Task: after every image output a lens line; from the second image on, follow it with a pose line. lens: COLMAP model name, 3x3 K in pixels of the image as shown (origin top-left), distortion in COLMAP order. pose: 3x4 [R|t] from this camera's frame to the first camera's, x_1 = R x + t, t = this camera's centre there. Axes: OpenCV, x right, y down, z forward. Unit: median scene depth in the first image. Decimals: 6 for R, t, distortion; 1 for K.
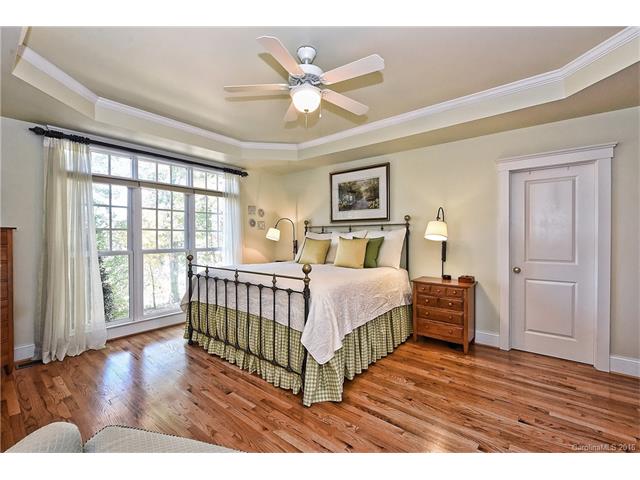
lens RADIAL K [[282.8, 0, 321.2], [0, 282.8, 238.0], [0, 0, 1]] dist [-0.001690, -0.000151]
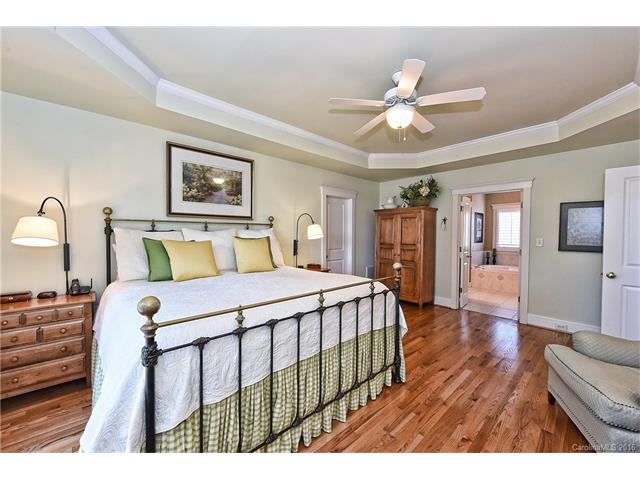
lens RADIAL K [[257.1, 0, 321.0], [0, 257.1, 240.6], [0, 0, 1]] dist [0.002780, 0.000288]
pose [[0.137389, -0.026370, 0.990166, -0.602676], [0.000346, 0.999647, 0.026575, -0.012494], [-0.990517, -0.003309, 0.137350, 0.628952]]
